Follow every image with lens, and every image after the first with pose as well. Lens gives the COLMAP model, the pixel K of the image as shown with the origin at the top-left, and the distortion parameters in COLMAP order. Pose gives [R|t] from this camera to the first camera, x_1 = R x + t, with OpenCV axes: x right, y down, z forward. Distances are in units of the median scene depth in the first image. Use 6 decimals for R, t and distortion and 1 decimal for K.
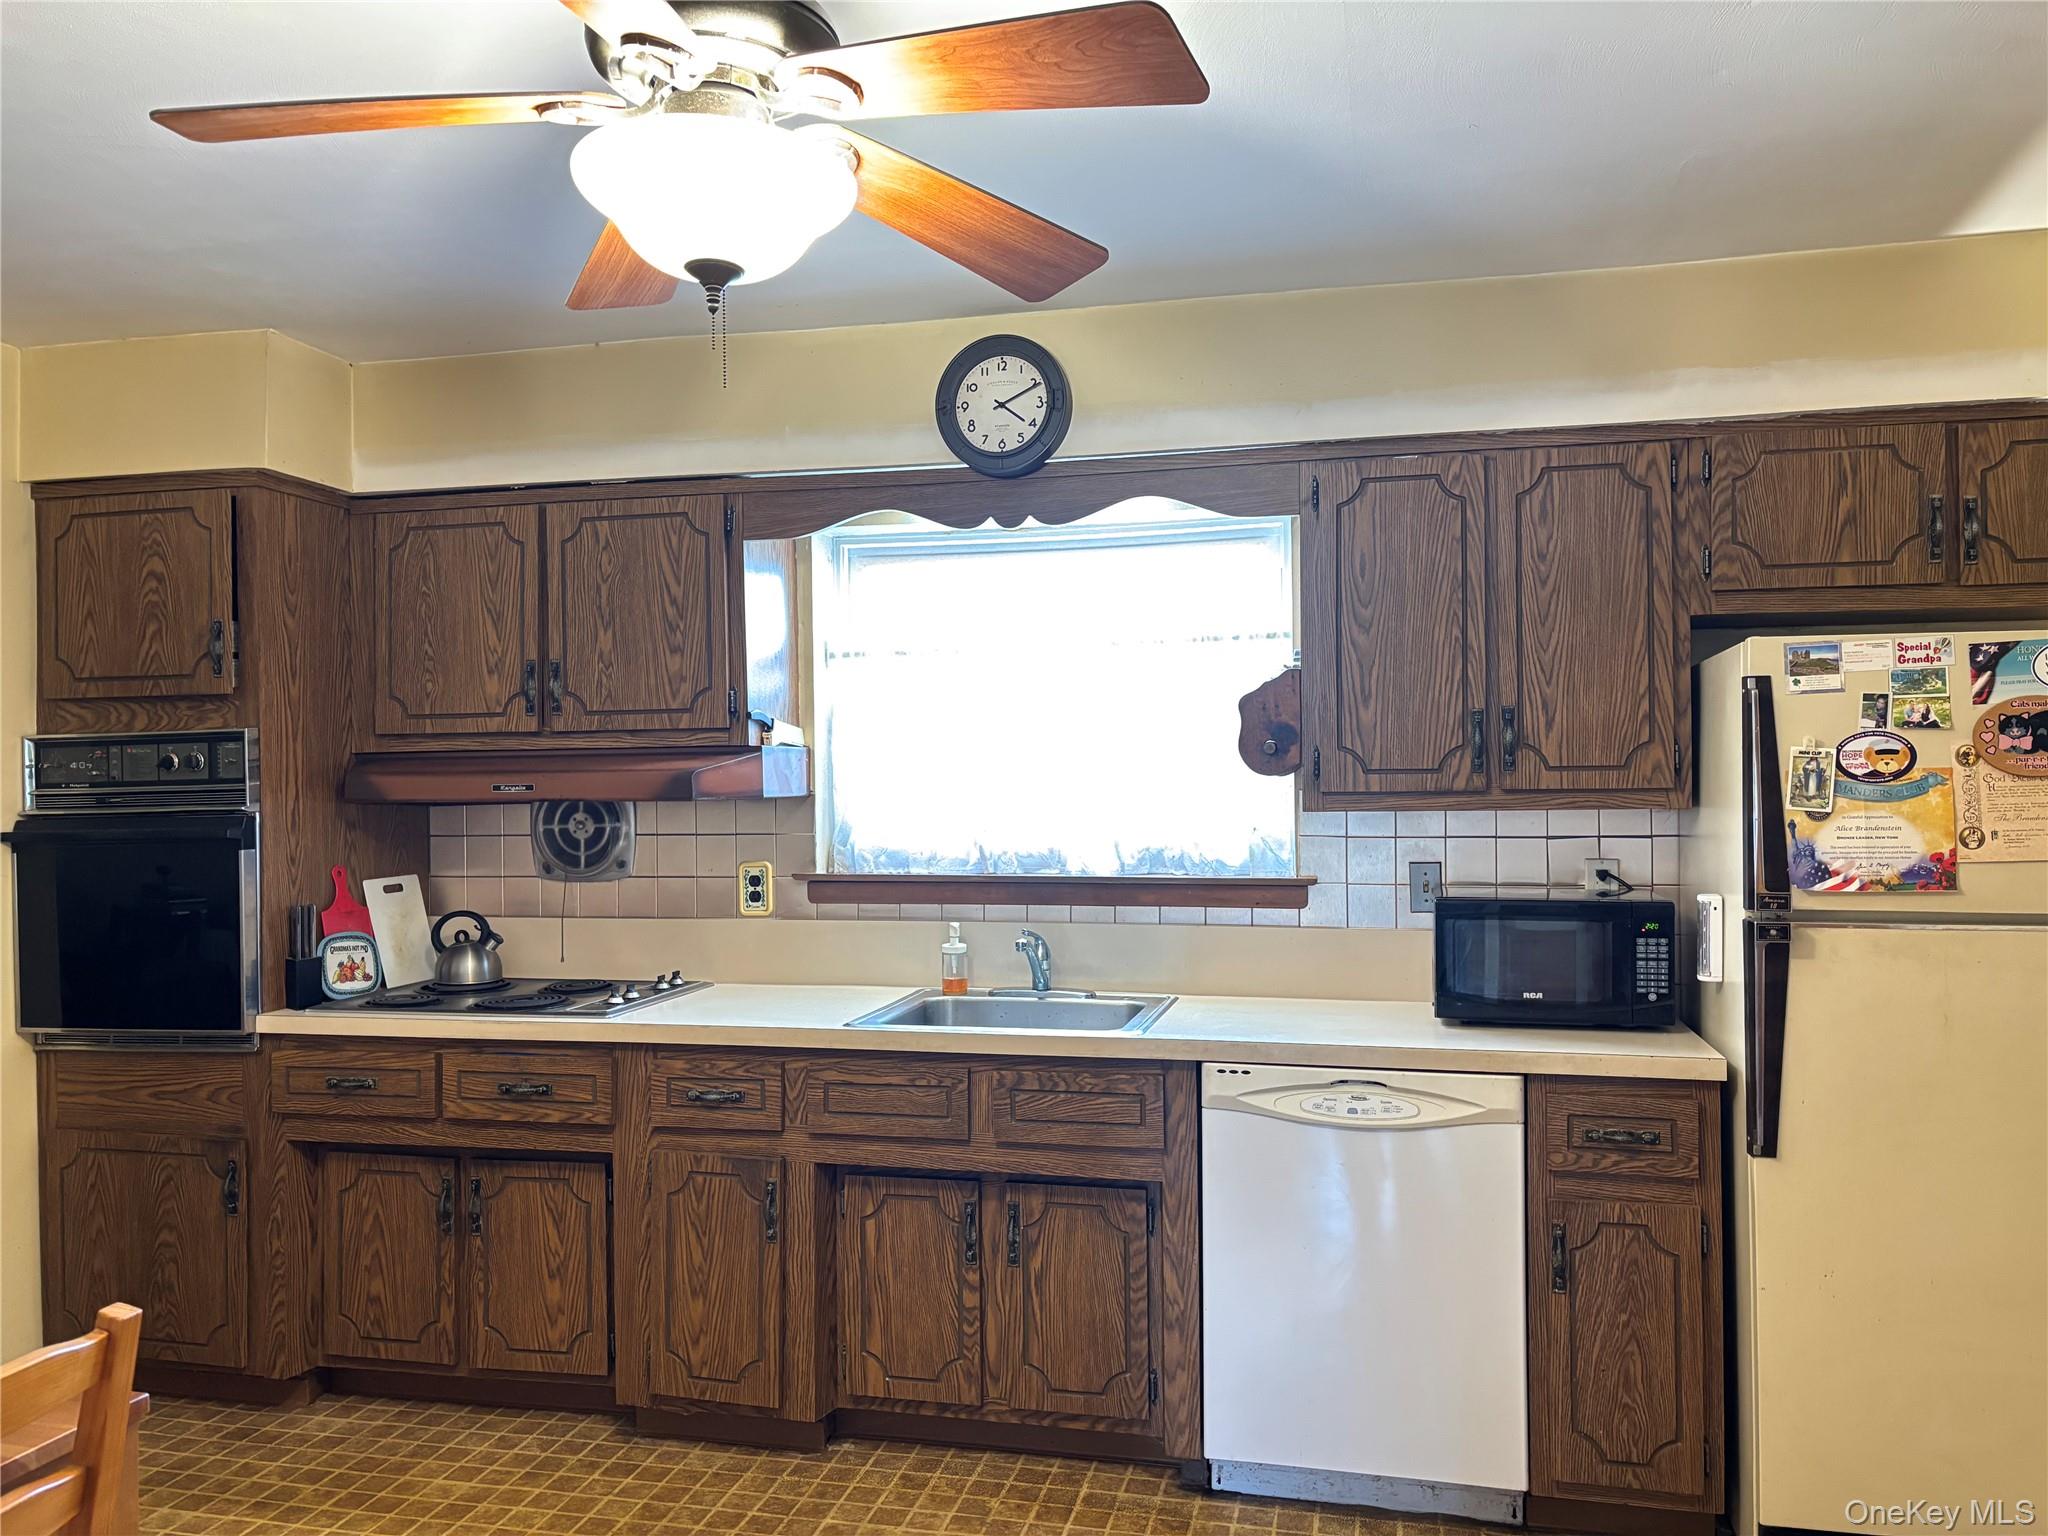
lens RADIAL K [[1548.1, 0, 1024.9], [0, 1548.1, 775.0], [0, 0, 1]] dist [0.056627, -0.058864]
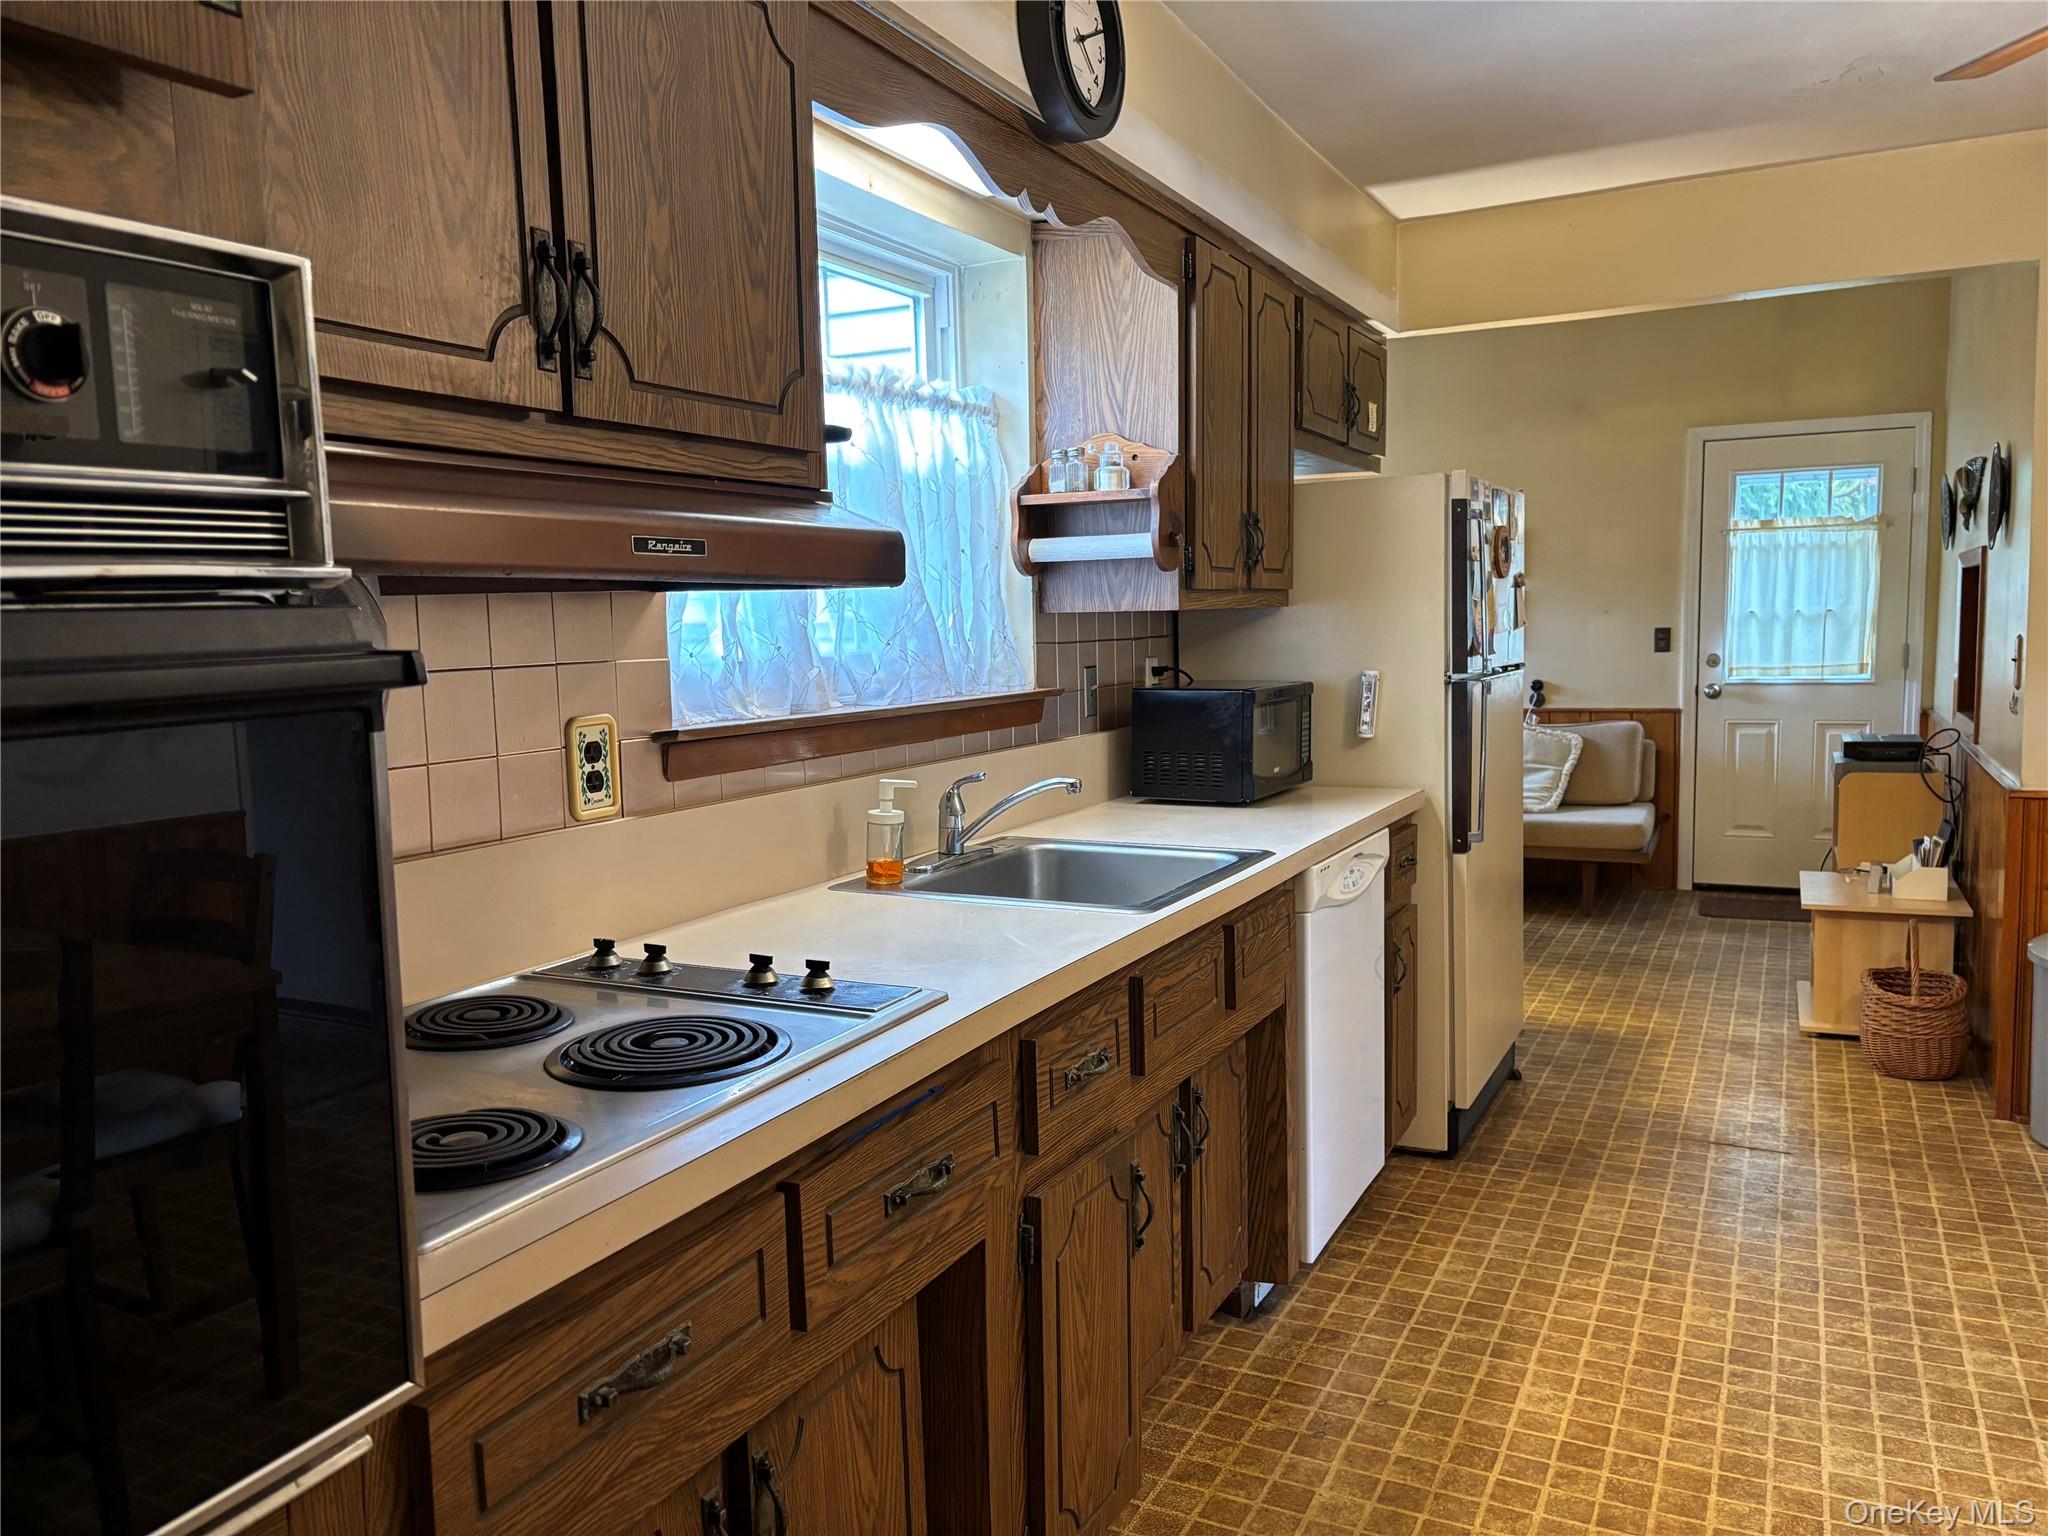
lens RADIAL K [[1548.1, 0, 1024.8], [0, 1548.1, 778.7], [0, 0, 1]] dist [0.056627, -0.058864]
pose [[0.222737, -0.096951, 0.970046, -0.738447], [0.013513, 0.995254, 0.096368, 0.032409], [-0.974785, -0.008357, 0.222990, 0.836884]]
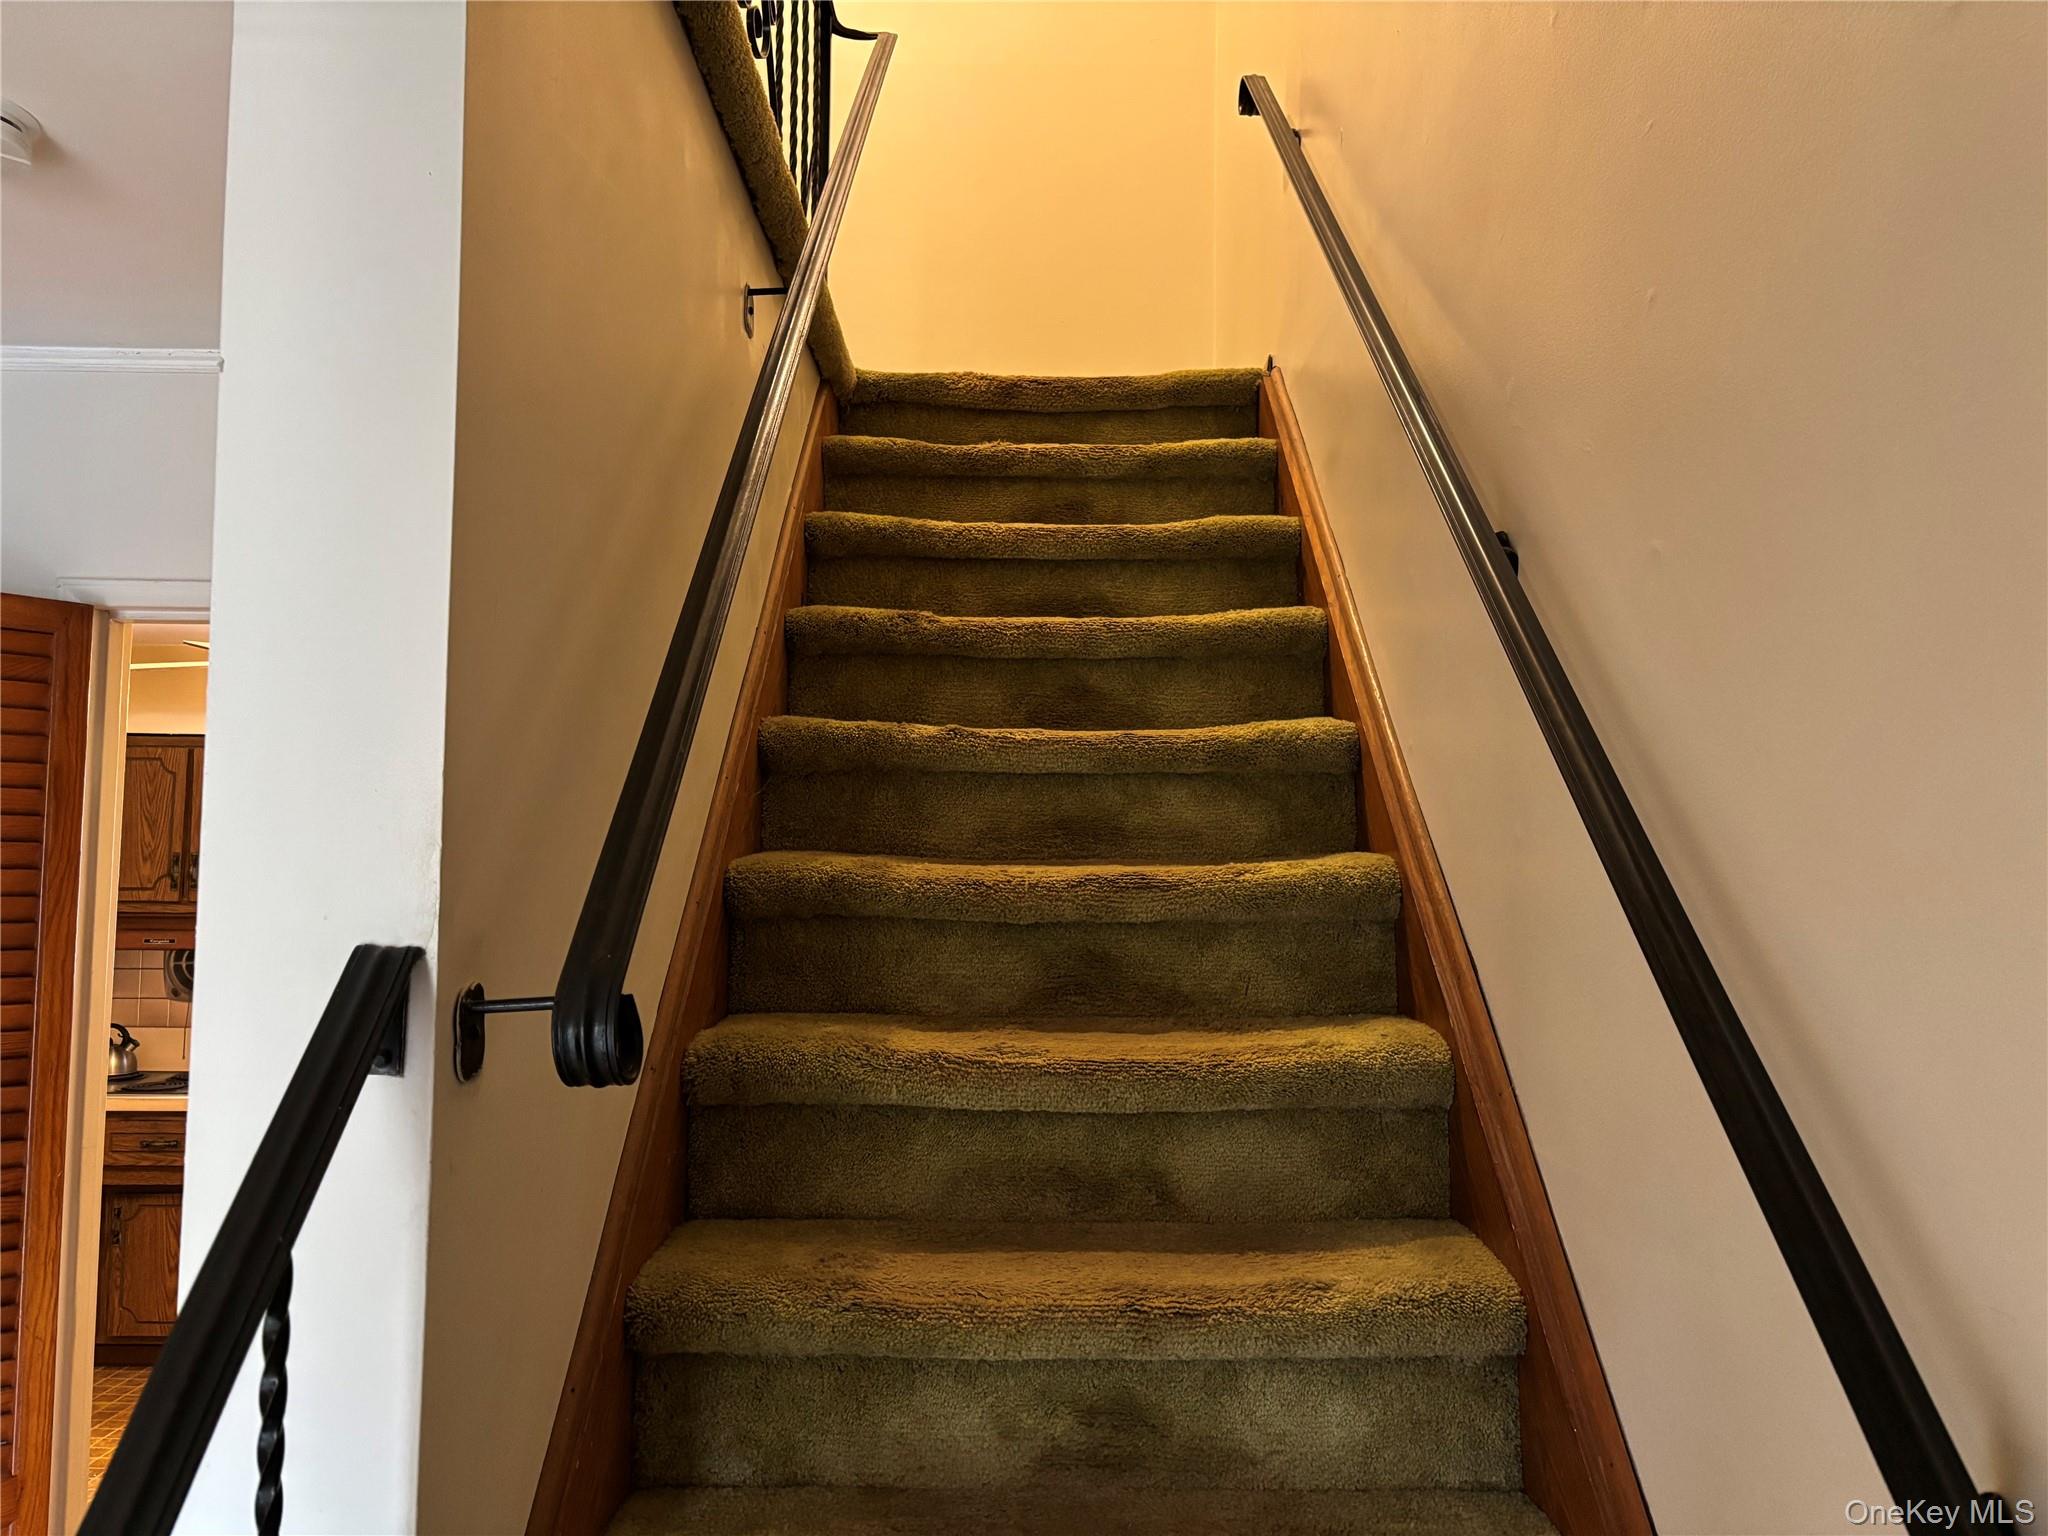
lens RADIAL K [[1548.1, 0, 1021.3], [0, 1548.1, 754.7], [0, 0, 1]] dist [0.056627, -0.058864]
pose [[0.972605, 0.036169, 0.229633, 0.125647], [-0.020146, 0.997220, -0.071742, -0.080791], [-0.231590, 0.065150, 0.970630, -0.675249]]
